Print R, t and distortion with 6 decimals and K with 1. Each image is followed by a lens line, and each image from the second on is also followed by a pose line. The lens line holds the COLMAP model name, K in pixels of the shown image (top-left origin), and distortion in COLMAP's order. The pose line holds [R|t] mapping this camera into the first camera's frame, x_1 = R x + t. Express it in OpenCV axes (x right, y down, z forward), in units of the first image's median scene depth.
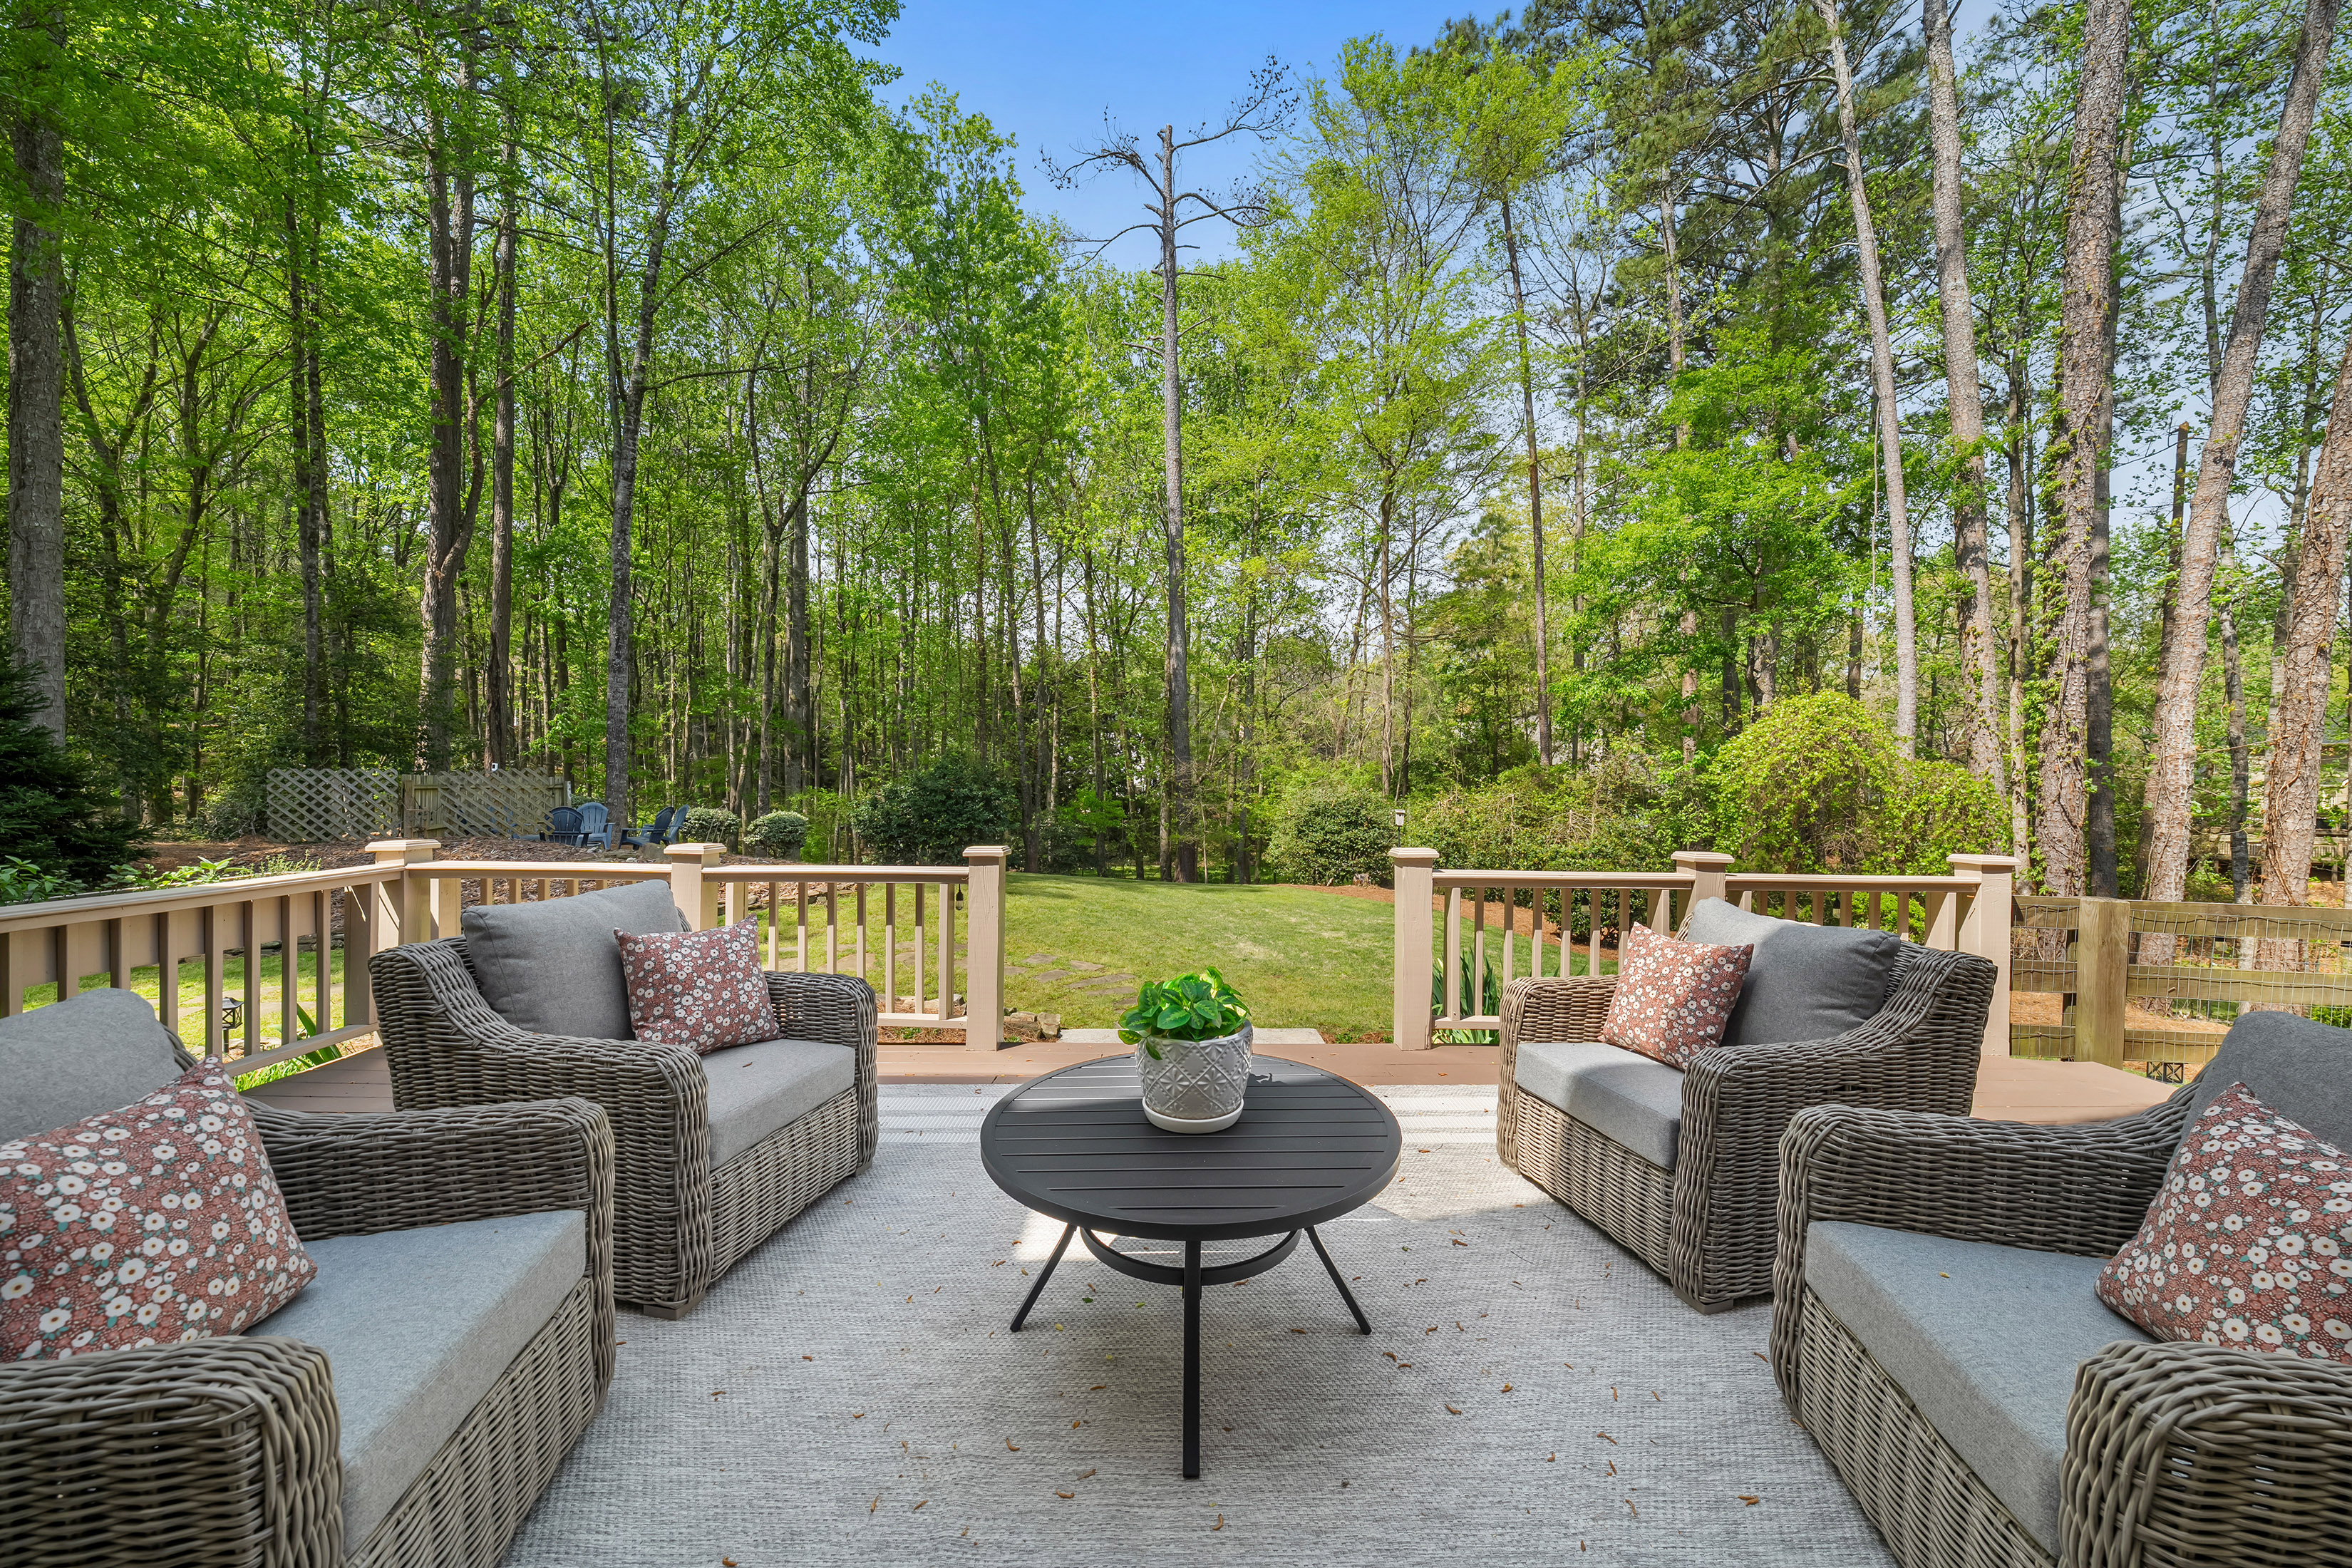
lens RADIAL K [[802.7, 0, 1176.0], [0, 802.7, 784.0], [0, 0, 1]] dist [0.009150, 0.000025]
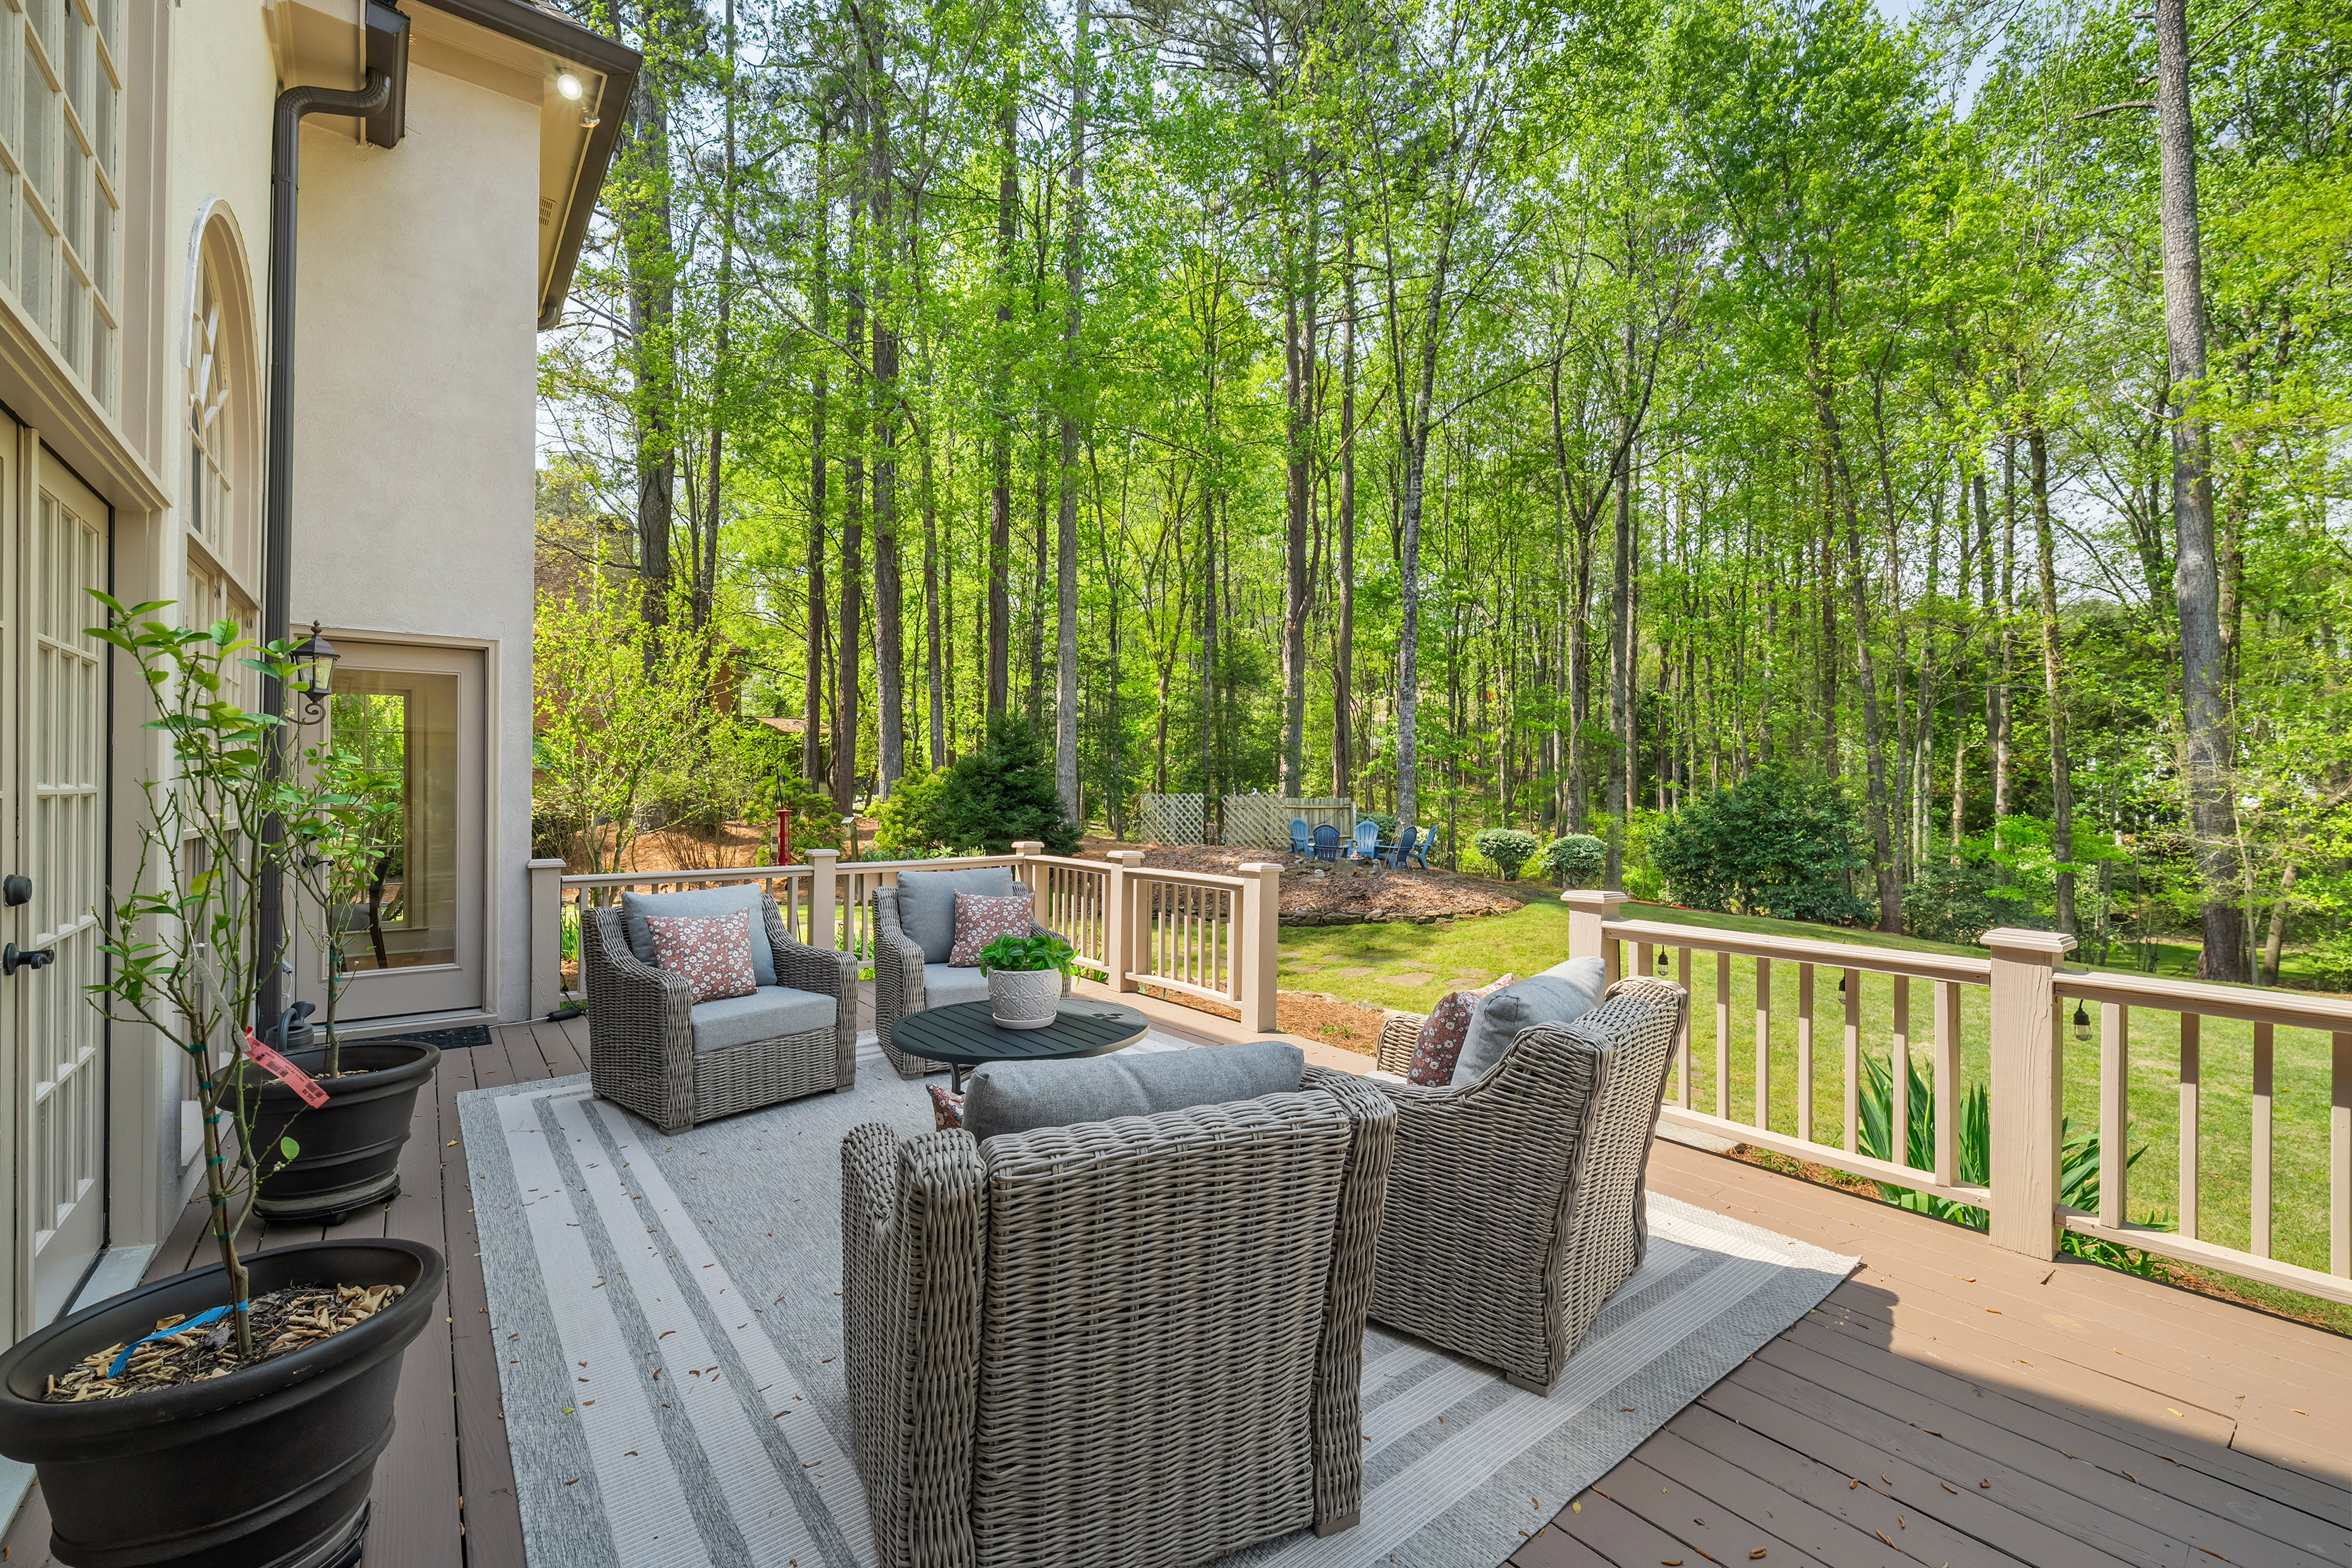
lens RADIAL K [[1027.8, 0, 1176.0], [0, 1027.8, 784.0], [0, 0, 1]] dist [-0.001127, -0.000163]
pose [[0.584461, -0.011291, -0.811343, 0.557528], [-0.016005, 0.999548, -0.025439, -0.000774], [0.811264, 0.027854, 0.584017, -0.005494]]
